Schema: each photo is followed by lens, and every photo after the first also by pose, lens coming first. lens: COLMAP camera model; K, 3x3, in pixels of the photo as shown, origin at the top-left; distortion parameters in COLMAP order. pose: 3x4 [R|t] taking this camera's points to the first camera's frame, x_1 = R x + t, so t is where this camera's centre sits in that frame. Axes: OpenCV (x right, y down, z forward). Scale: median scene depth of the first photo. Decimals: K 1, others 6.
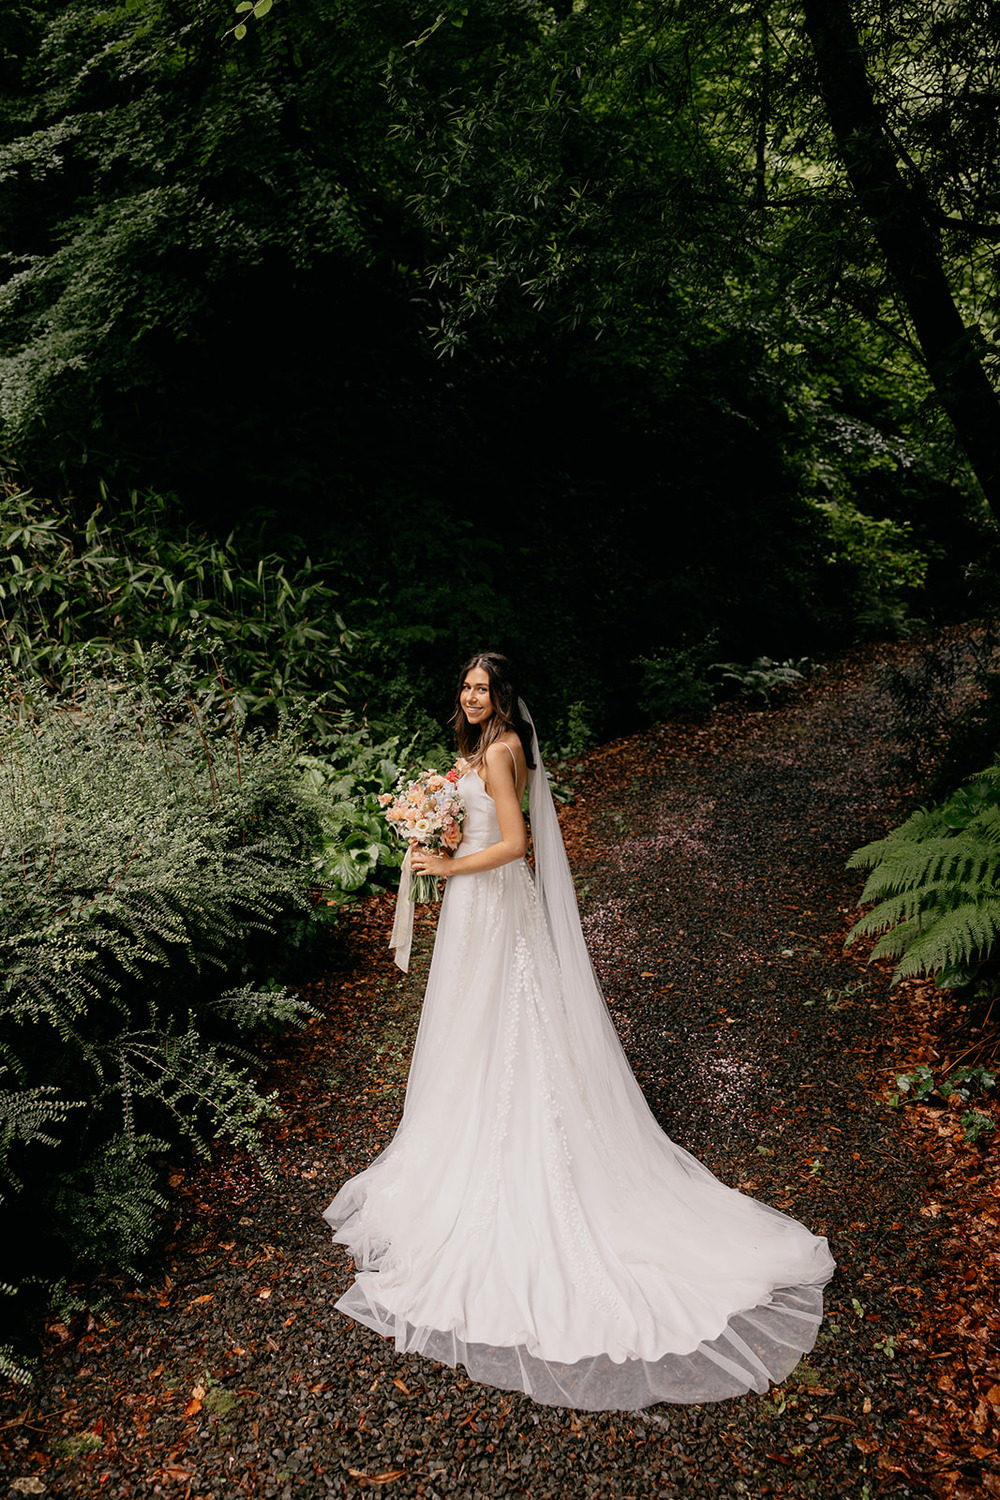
lens RADIAL K [[1203.2, 0, 500.0], [0, 1203.2, 750.0], [0, 0, 1]] dist [0.009699, 0.072556]
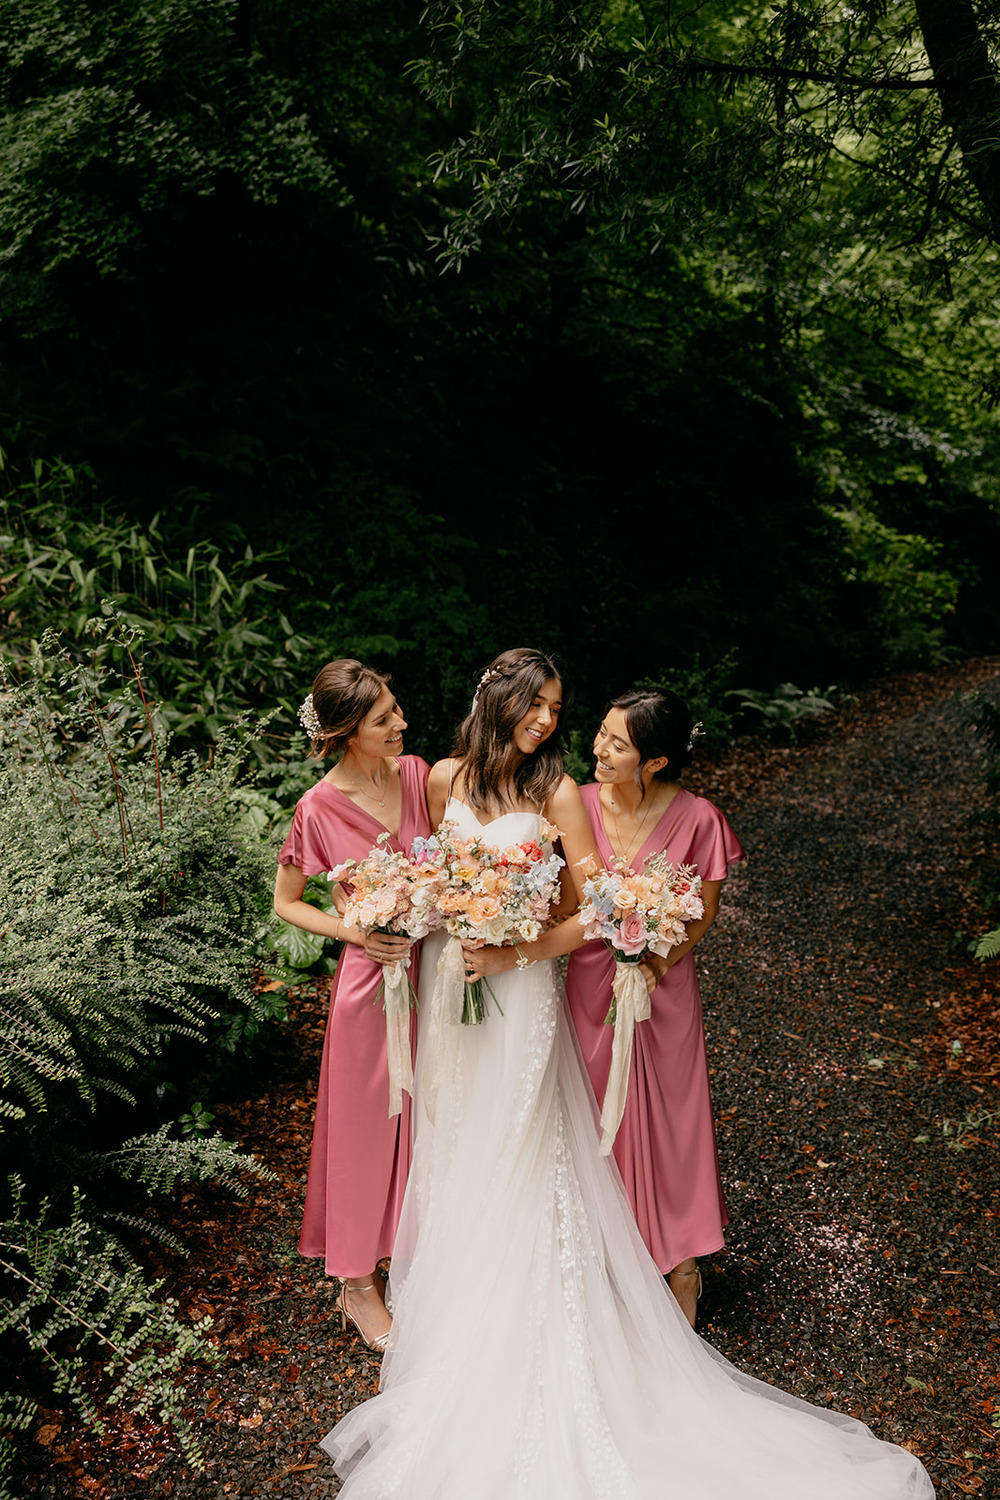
lens RADIAL K [[1367.9, 0, 512.1], [0, 1367.9, 757.1], [0, 0, 1]] dist [0.003084, 0.021992]
pose [[0.998855, 0.025313, 0.040593, -0.021306], [-0.024454, 0.999469, -0.021512, -0.001108], [-0.041116, 0.020495, 0.998944, 0.090456]]
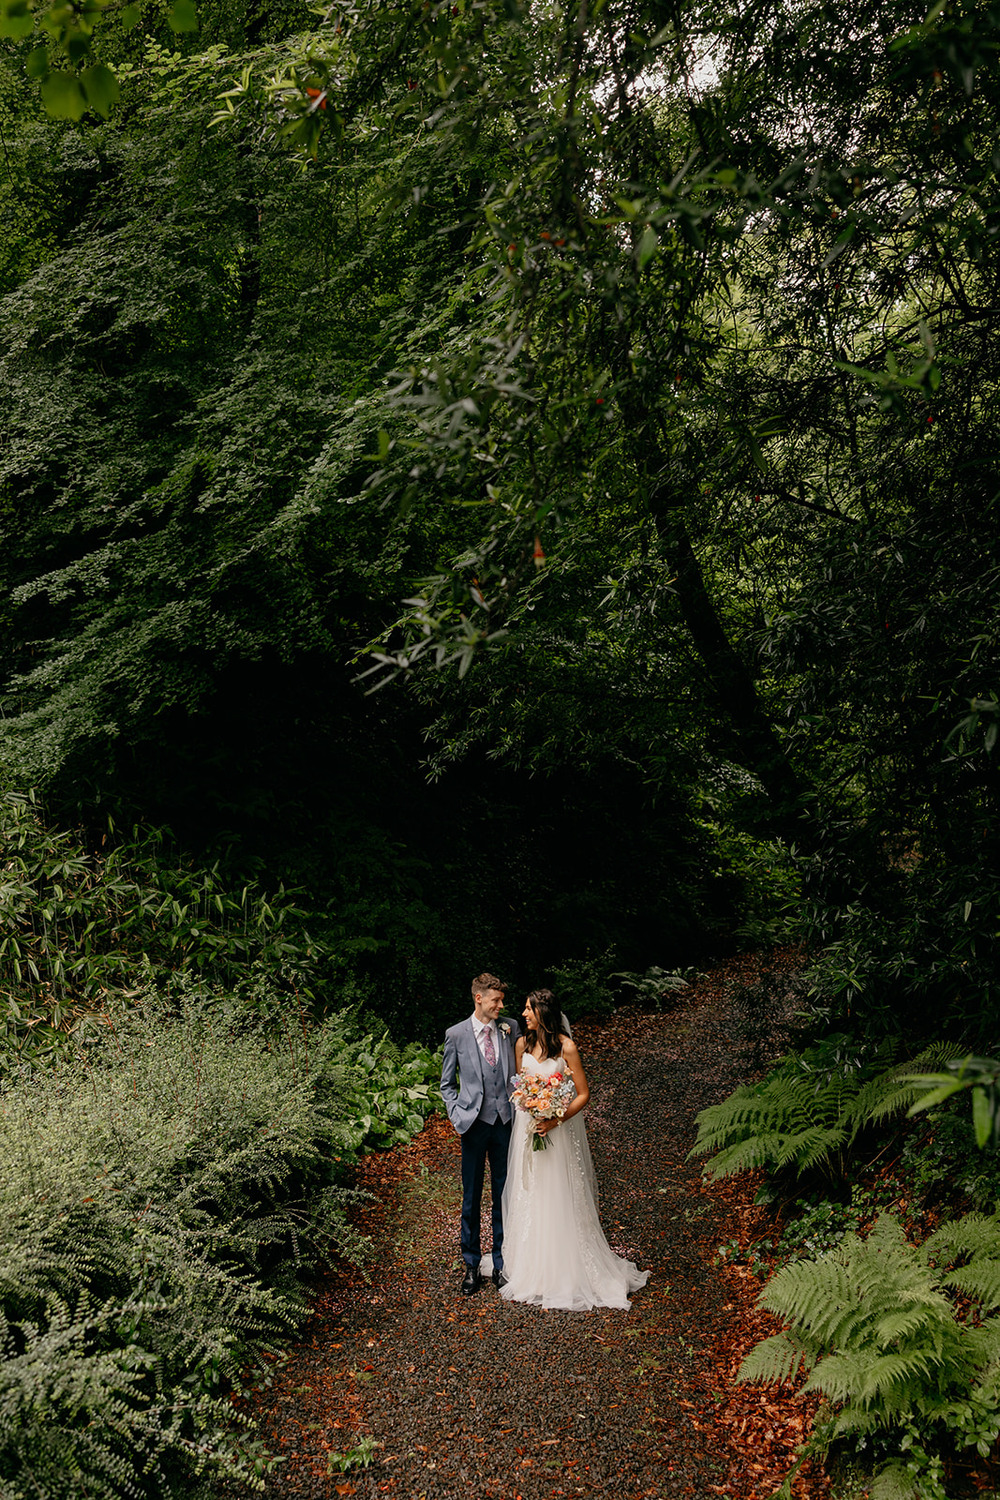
lens RADIAL K [[1203.2, 0, 500.0], [0, 1203.2, 750.0], [0, 0, 1]] dist [0.009699, 0.072556]
pose [[0.996888, 0.021788, 0.075766, -0.050012], [-0.002841, 0.970356, -0.241663, 0.004265], [-0.078785, 0.240695, 0.967398, -0.333727]]
